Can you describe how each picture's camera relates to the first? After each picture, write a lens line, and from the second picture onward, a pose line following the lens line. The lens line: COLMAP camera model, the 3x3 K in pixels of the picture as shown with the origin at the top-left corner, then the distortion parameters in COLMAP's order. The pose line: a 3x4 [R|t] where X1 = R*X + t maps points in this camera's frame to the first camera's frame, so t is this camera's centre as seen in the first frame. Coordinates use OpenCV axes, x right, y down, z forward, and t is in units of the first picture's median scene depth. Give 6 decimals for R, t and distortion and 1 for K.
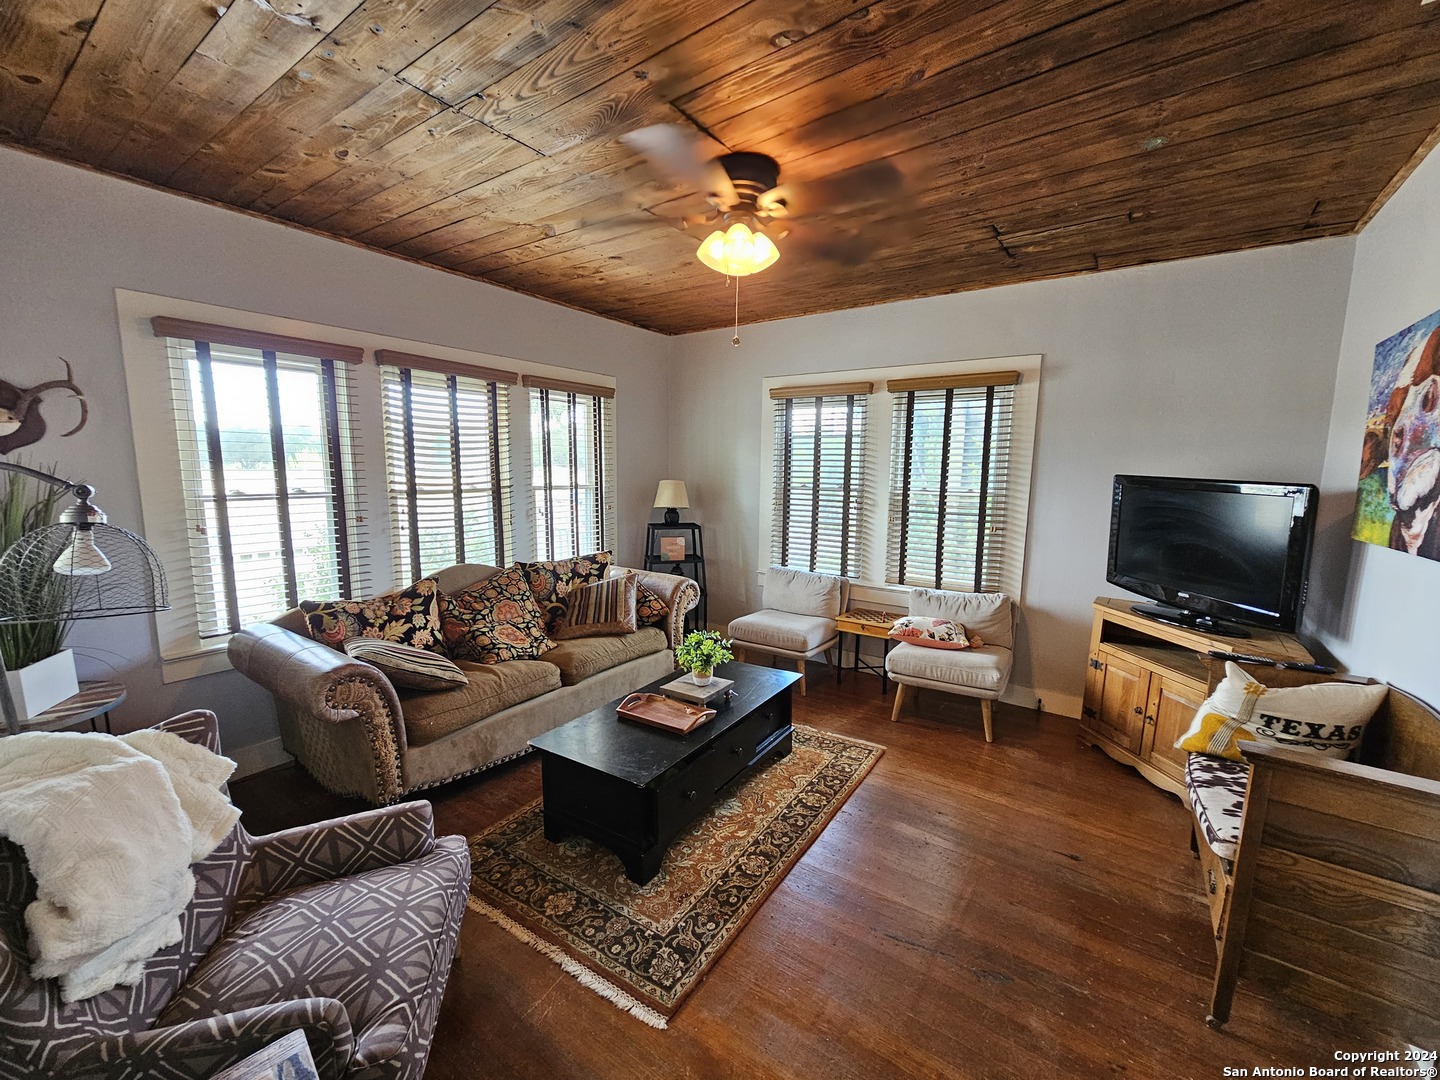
lens RADIAL K [[590.3, 0, 722.0], [0, 590.3, 546.5], [0, 0, 1]] dist [-0.000408, -0.000556]
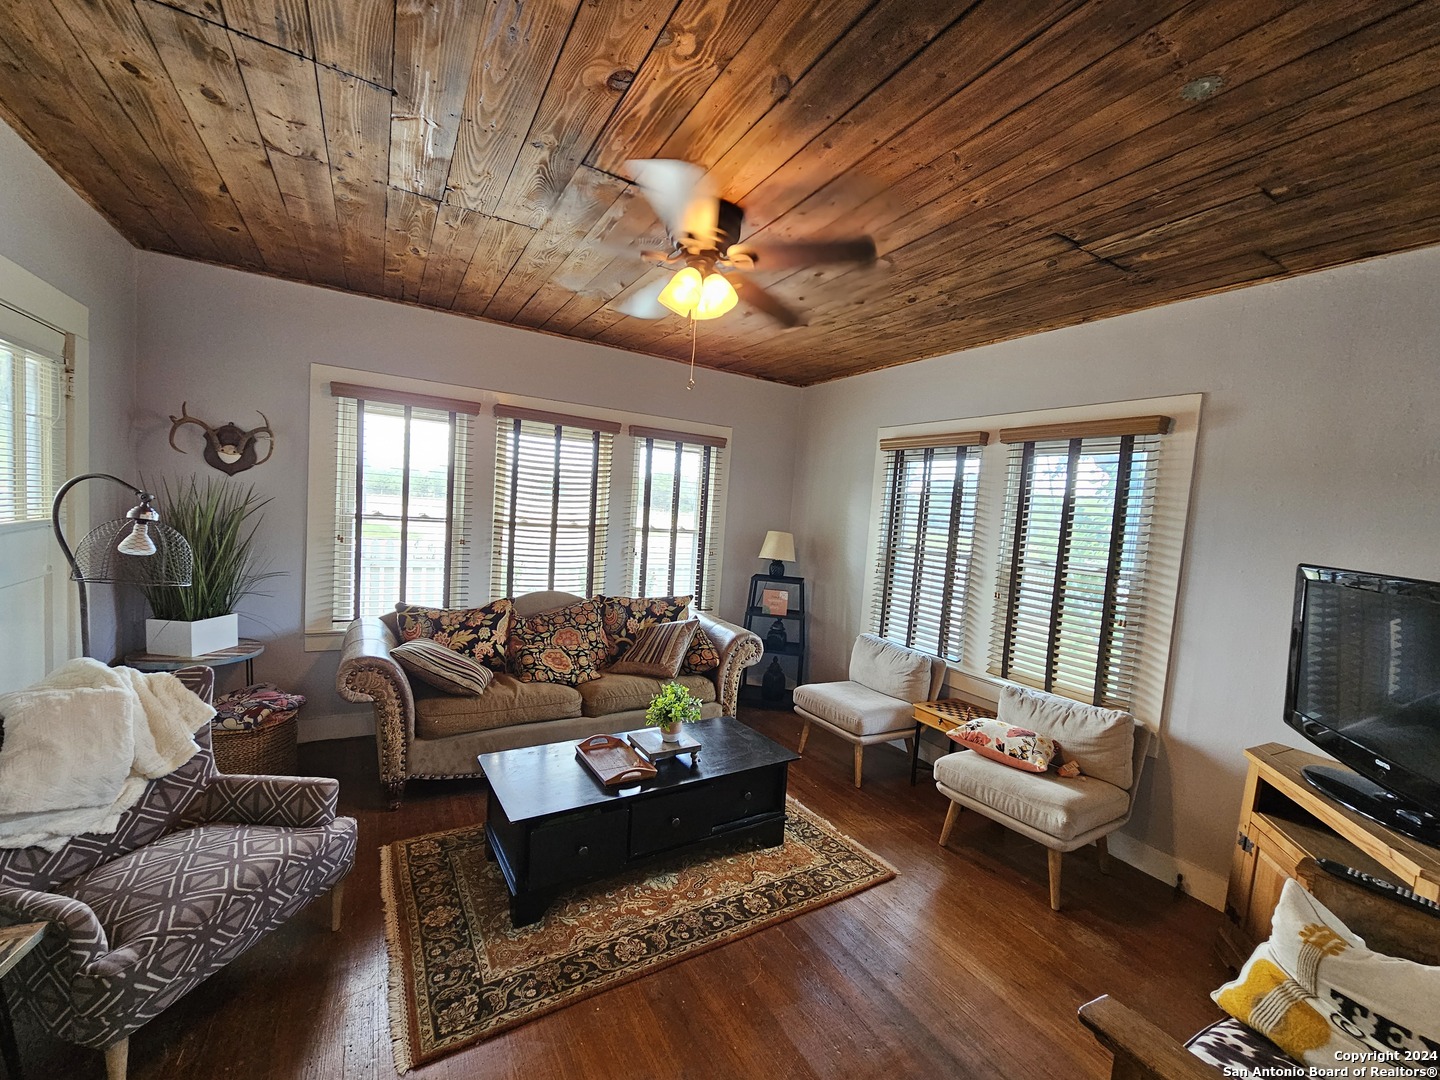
lens RADIAL K [[591.2, 0, 714.9], [0, 591.2, 548.2], [0, 0, 1]] dist [-0.000763, 0.000746]
pose [[0.905792, 0.081549, -0.415802, 0.336204], [-0.117452, 0.991175, -0.061466, -0.019079], [0.407120, 0.104512, 0.907376, 0.113329]]
